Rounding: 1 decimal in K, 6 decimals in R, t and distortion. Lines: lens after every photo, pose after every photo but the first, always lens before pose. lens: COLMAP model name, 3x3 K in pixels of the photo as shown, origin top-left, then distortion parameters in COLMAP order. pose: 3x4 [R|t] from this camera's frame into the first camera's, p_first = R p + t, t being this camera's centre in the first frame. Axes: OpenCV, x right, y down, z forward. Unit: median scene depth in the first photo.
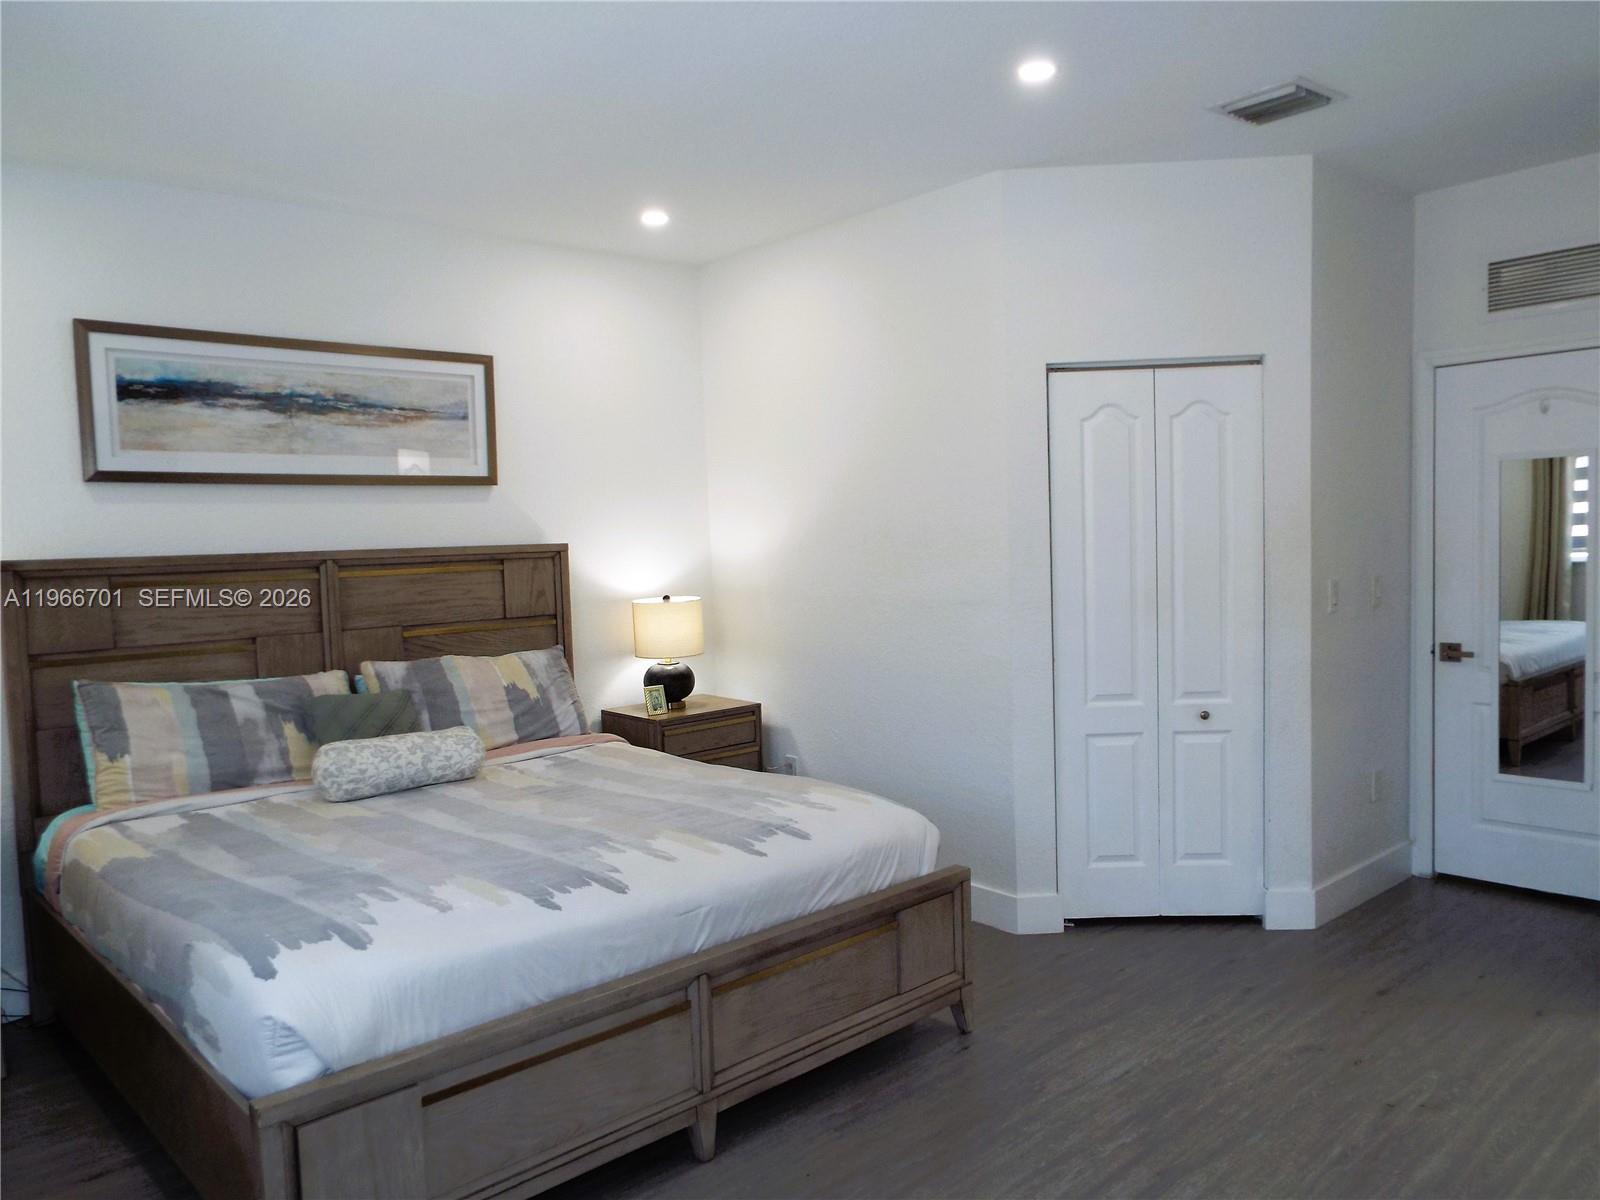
lens RADIAL K [[1185.7, 0, 803.3], [0, 1185.7, 601.4], [0, 0, 1]] dist [0.002635, 0.003000]
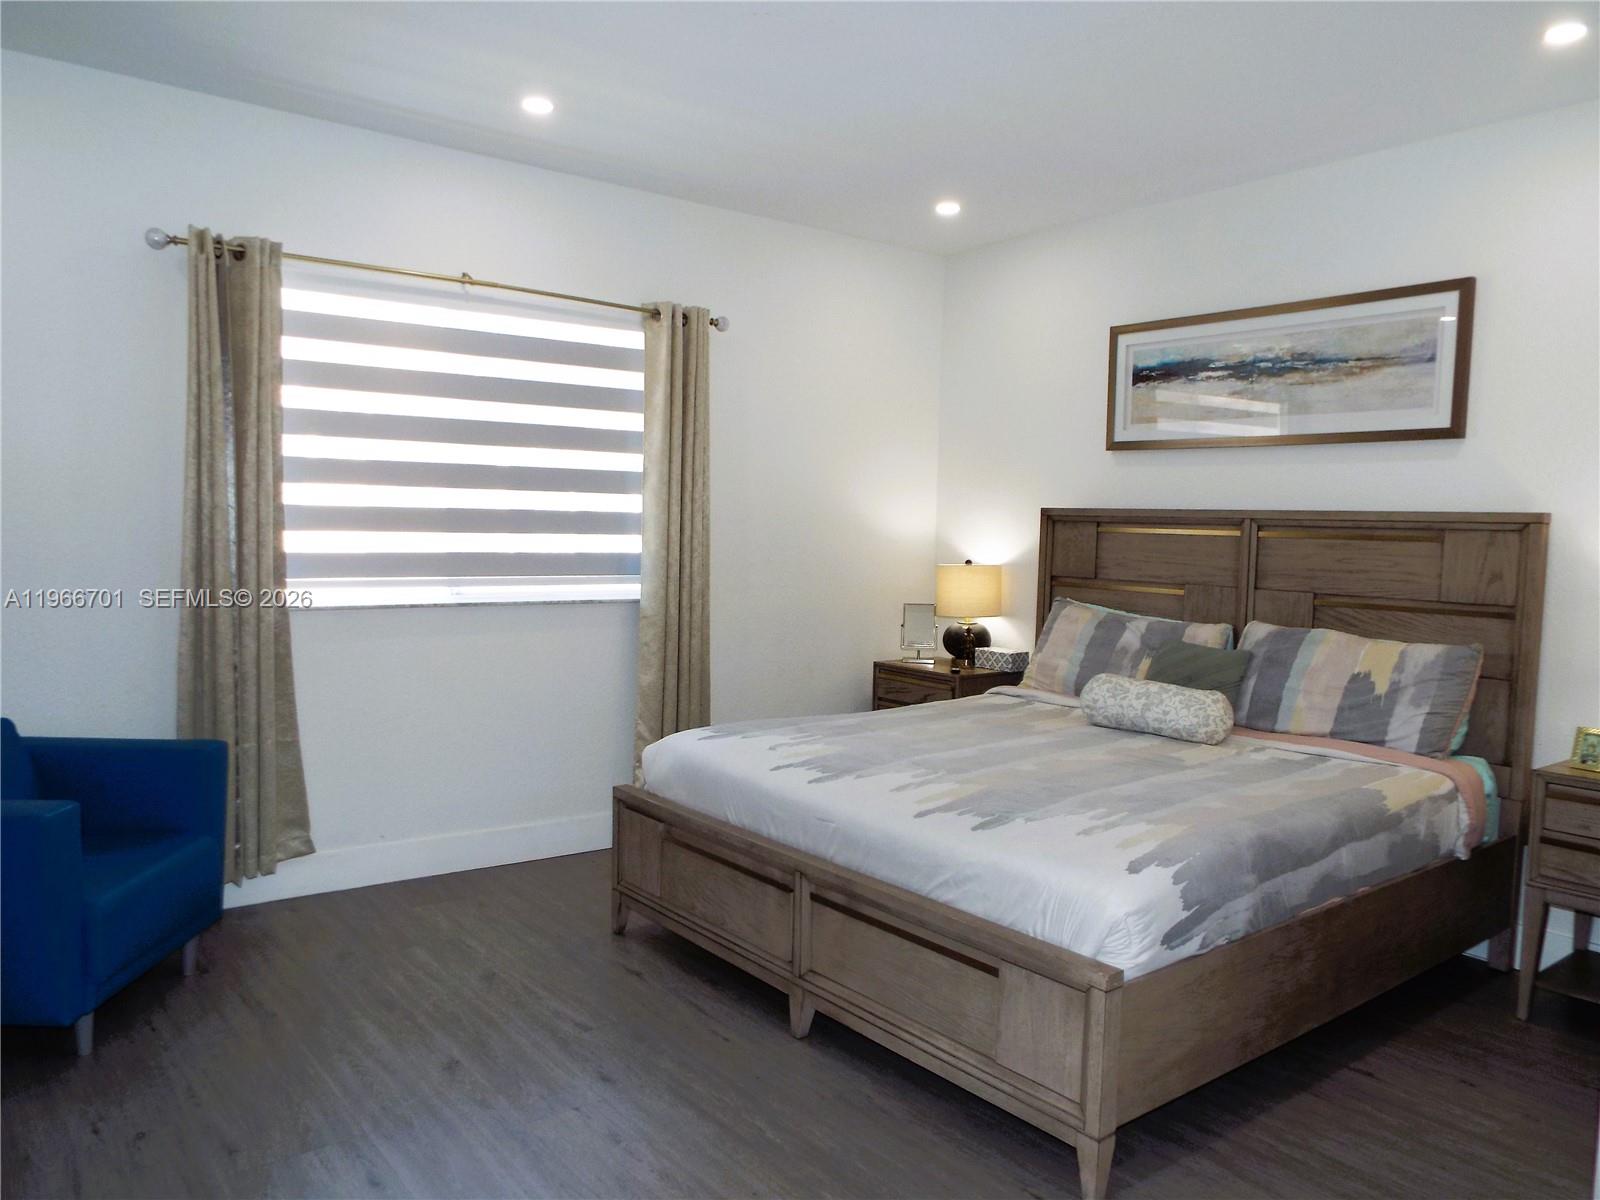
lens RADIAL K [[1185.7, 0, 807.9], [0, 1185.7, 597.1], [0, 0, 1]] dist [0.002635, 0.003000]
pose [[-0.081858, 0.089776, -0.992592, 0.654003], [-0.083117, 0.991850, 0.096563, -0.034679], [0.993172, 0.090406, -0.073728, 0.691581]]
